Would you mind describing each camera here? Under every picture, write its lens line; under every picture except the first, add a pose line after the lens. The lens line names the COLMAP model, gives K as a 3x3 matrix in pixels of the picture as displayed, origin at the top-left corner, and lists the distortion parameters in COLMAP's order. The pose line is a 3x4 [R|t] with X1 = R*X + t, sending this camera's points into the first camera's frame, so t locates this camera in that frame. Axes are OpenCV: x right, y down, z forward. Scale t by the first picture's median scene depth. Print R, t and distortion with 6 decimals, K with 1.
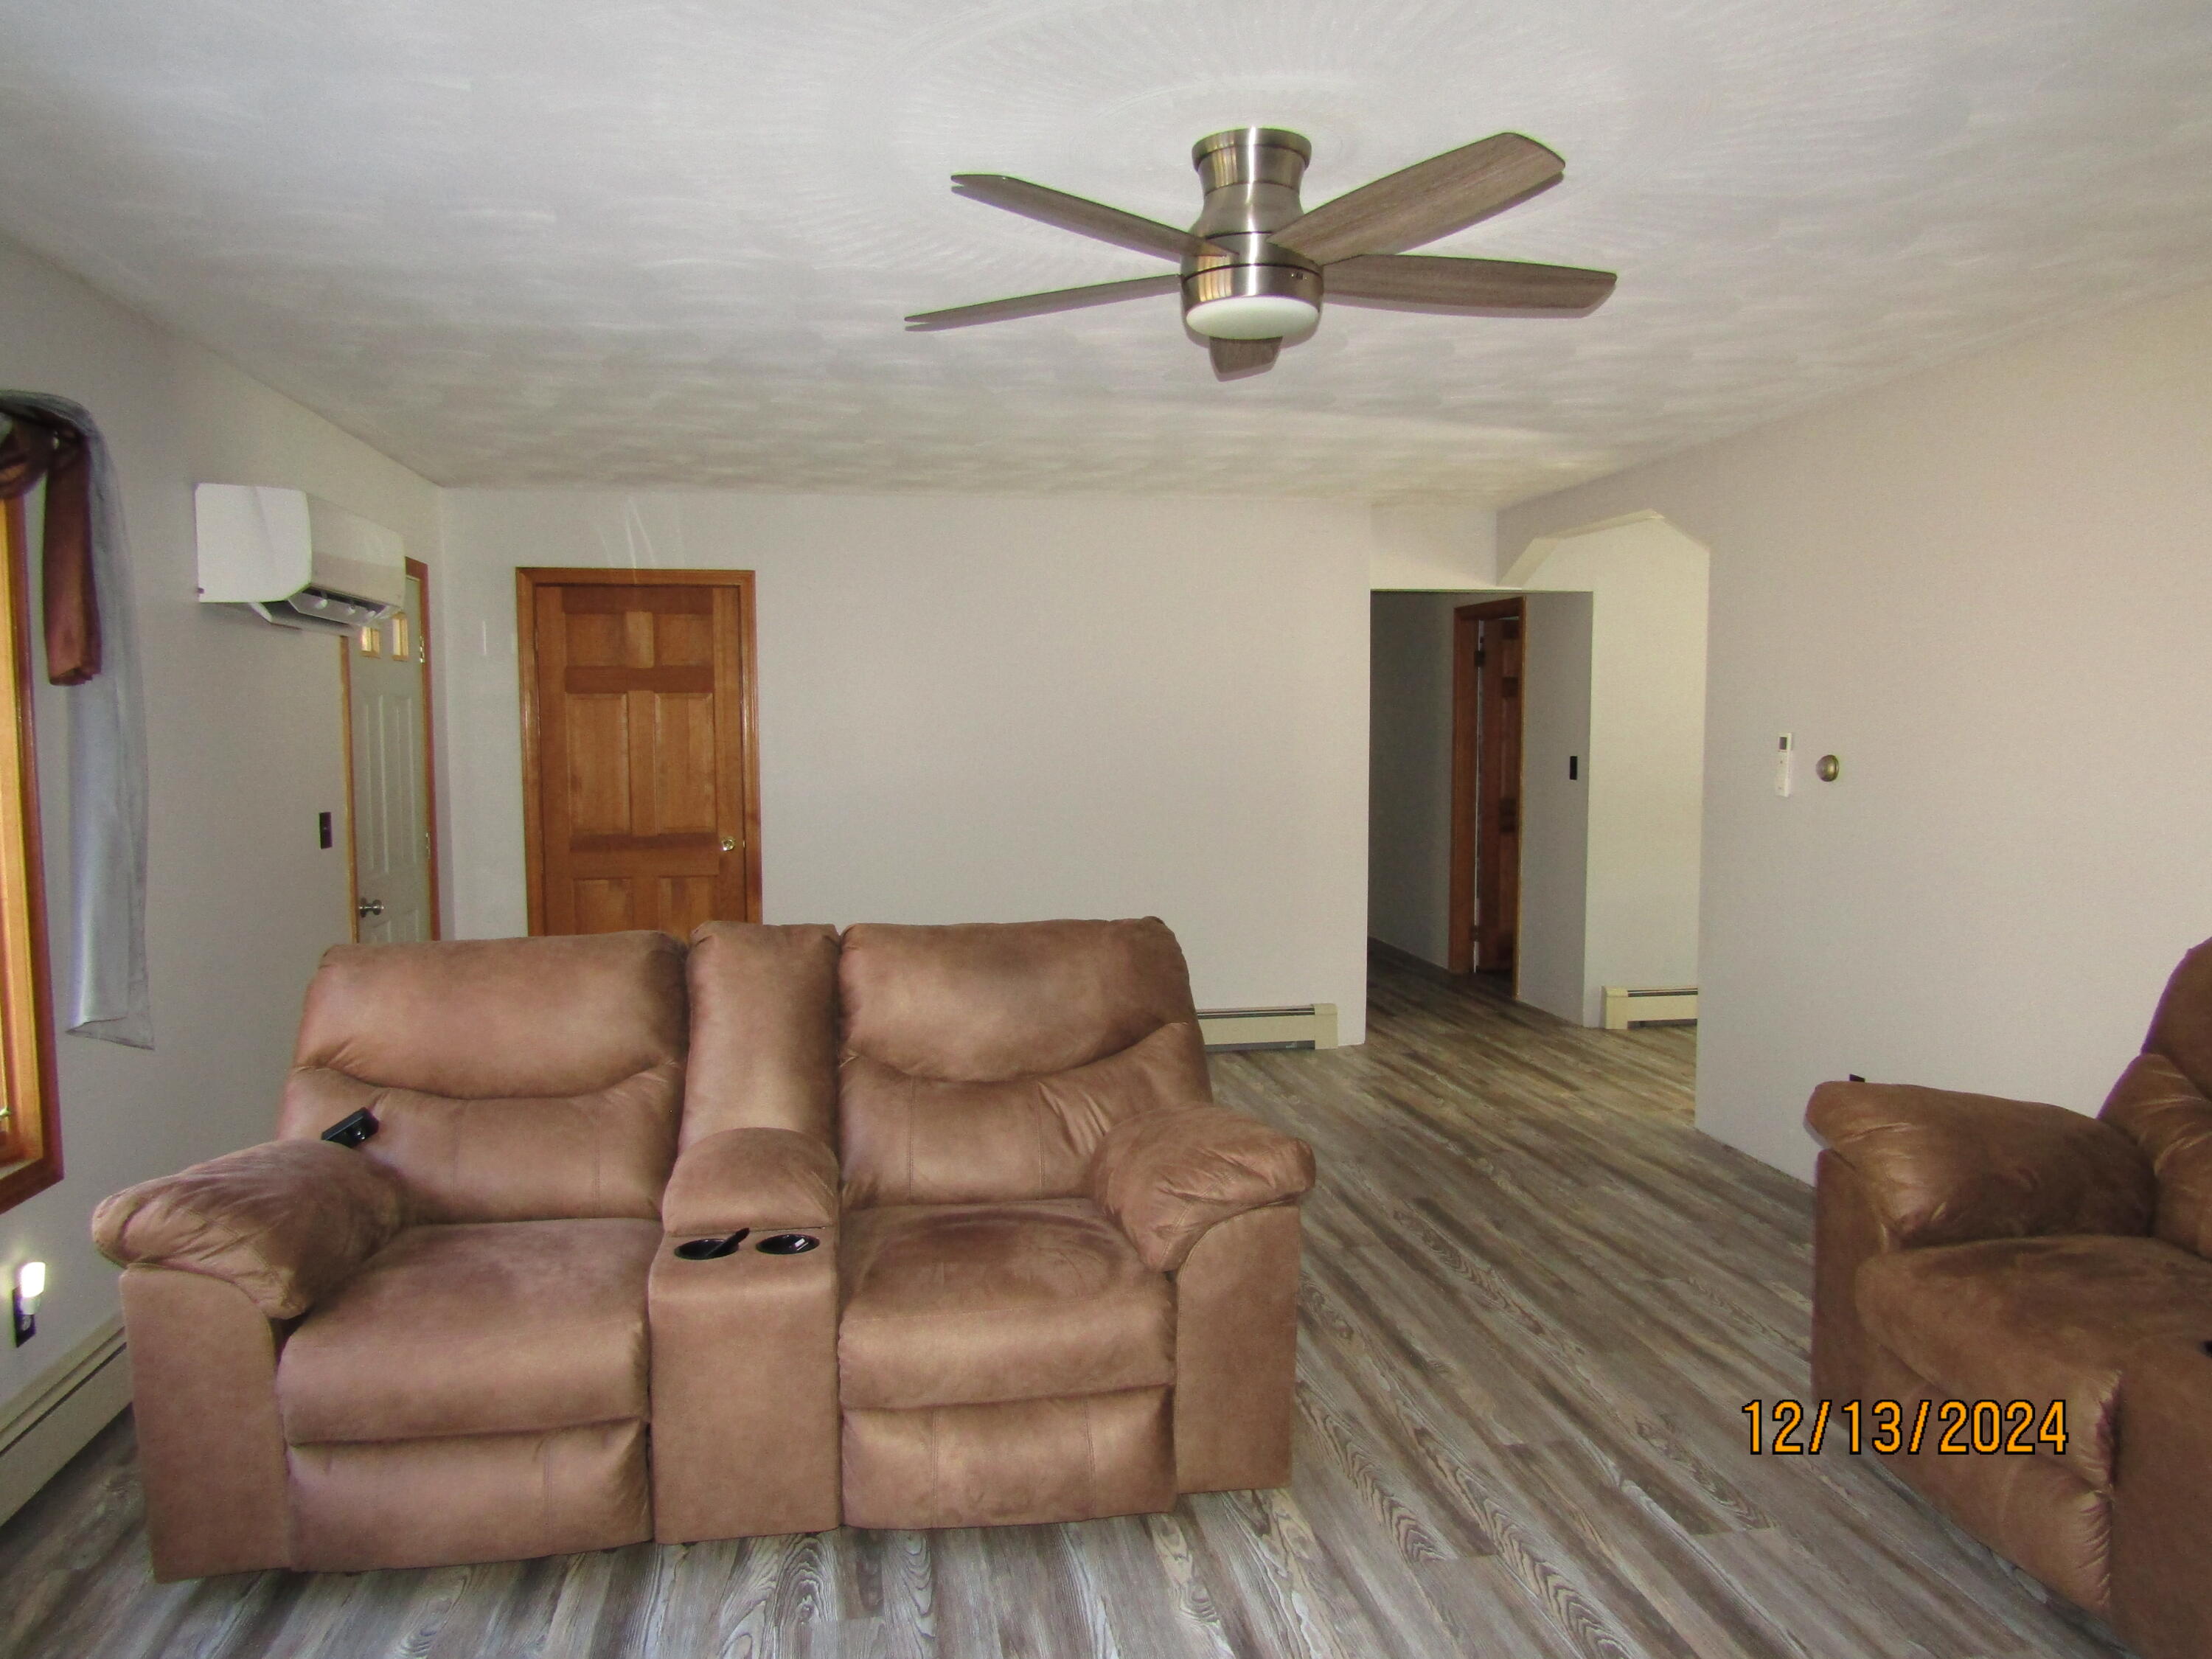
lens RADIAL K [[1593.3, 0, 1104.6], [0, 1593.3, 829.2], [0, 0, 1]] dist [0.000336, 0.002022]
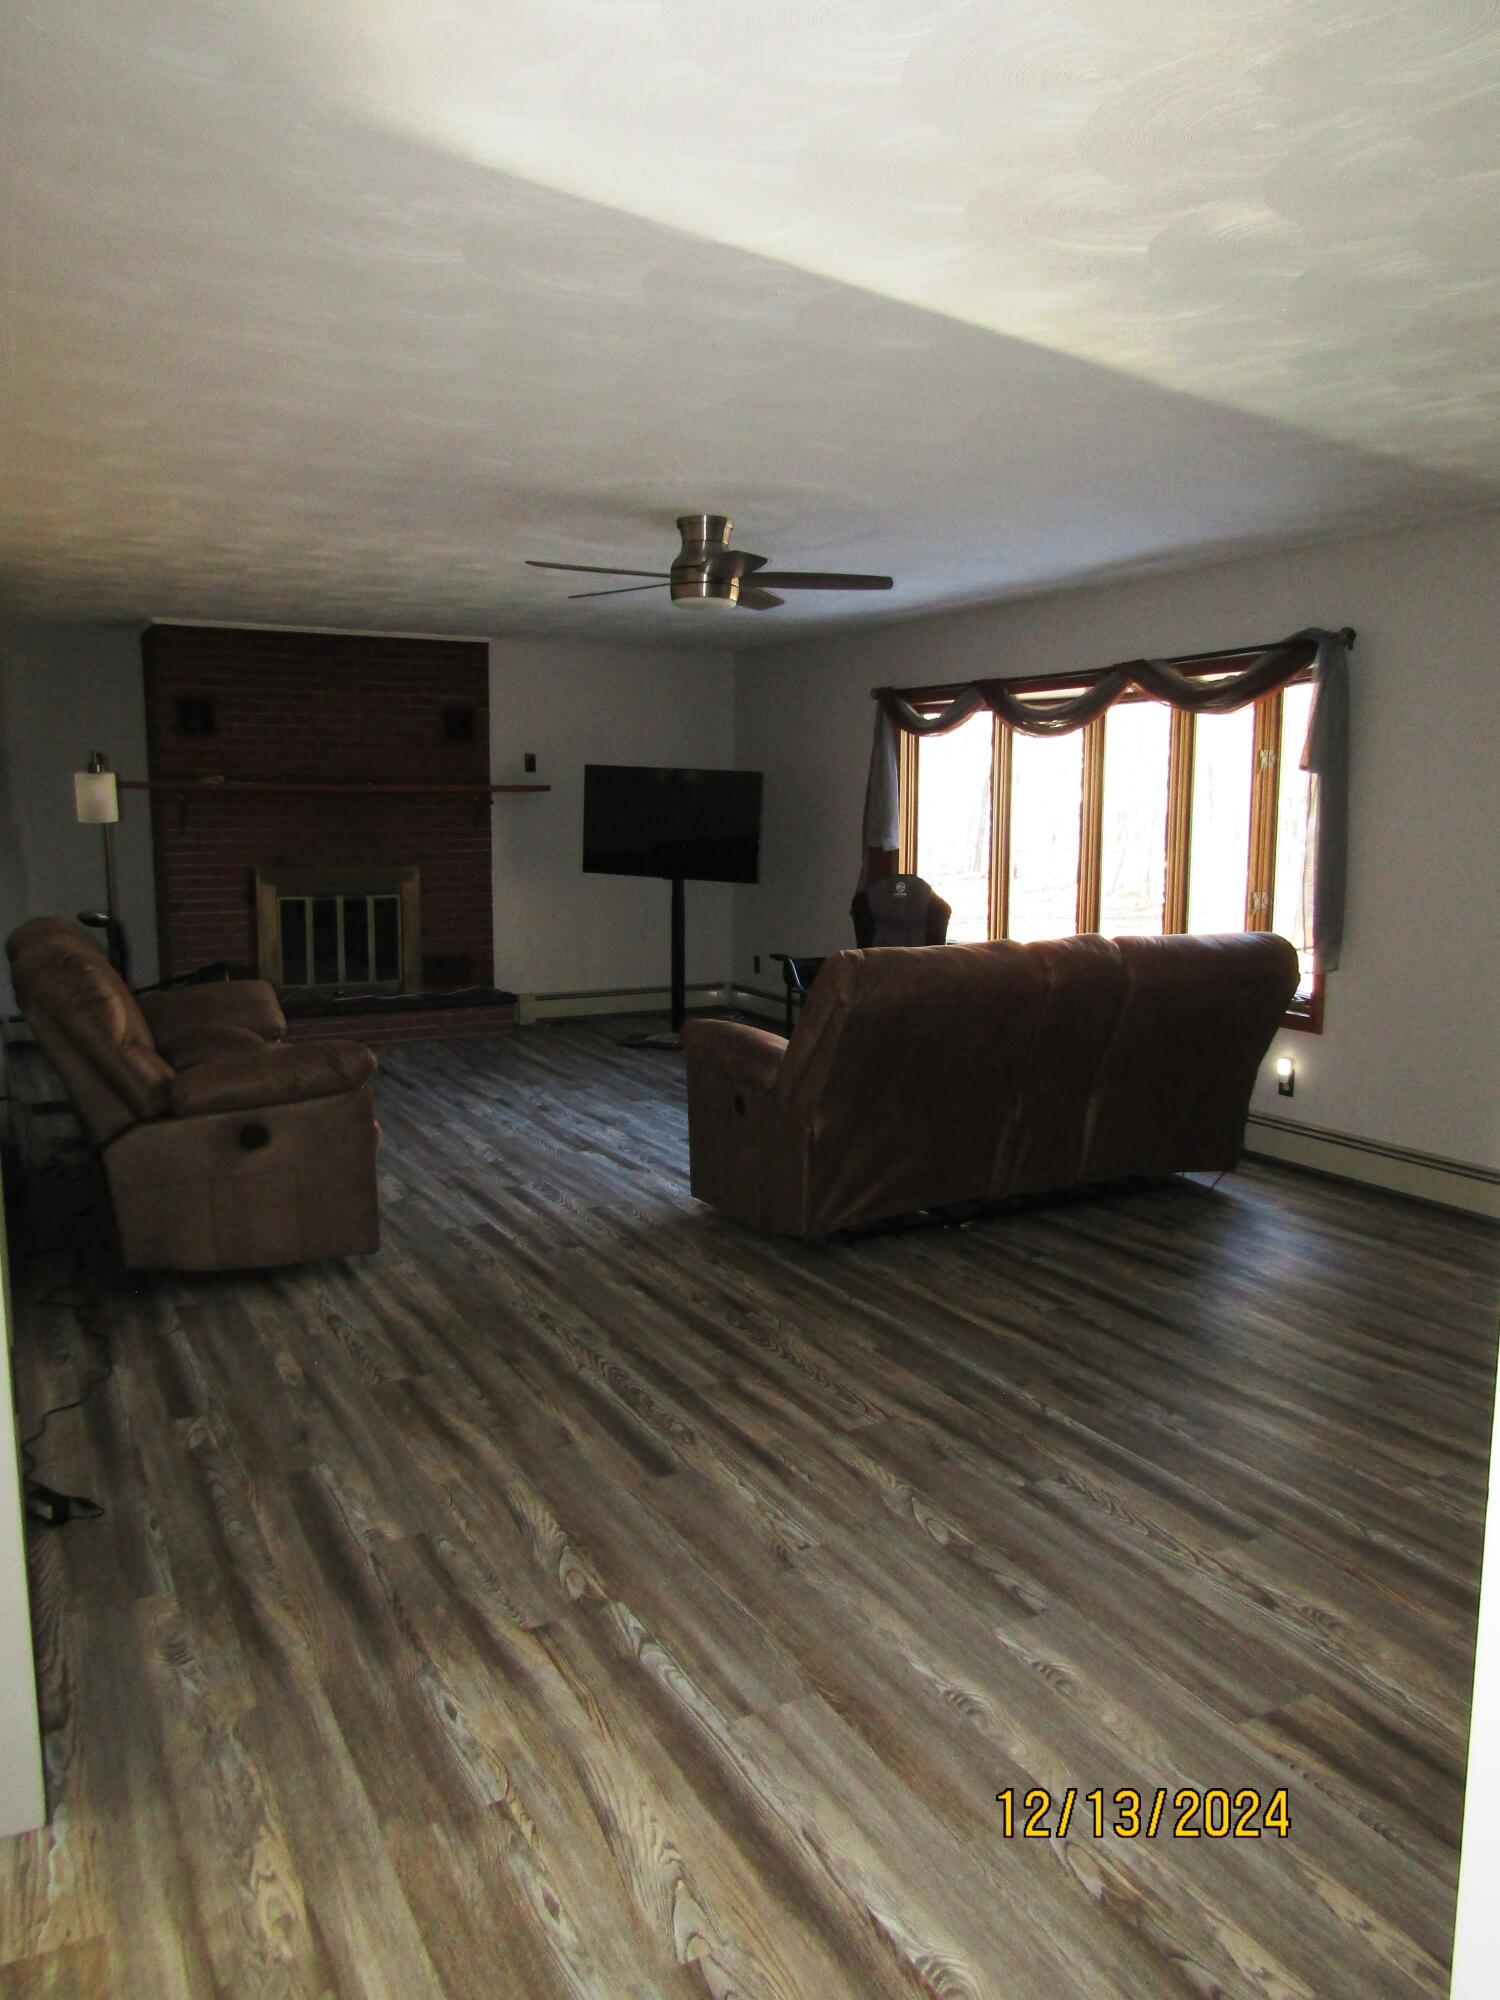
lens RADIAL K [[1440.6, 0, 750.2], [0, 1440.6, 998.6], [0, 0, 1]] dist [0.000336, 0.002022]
pose [[-0.947474, 0.044973, -0.316655, 0.420990], [-0.020473, 0.979506, 0.200373, -0.125727], [0.319177, 0.196331, -0.927135, 1.846201]]
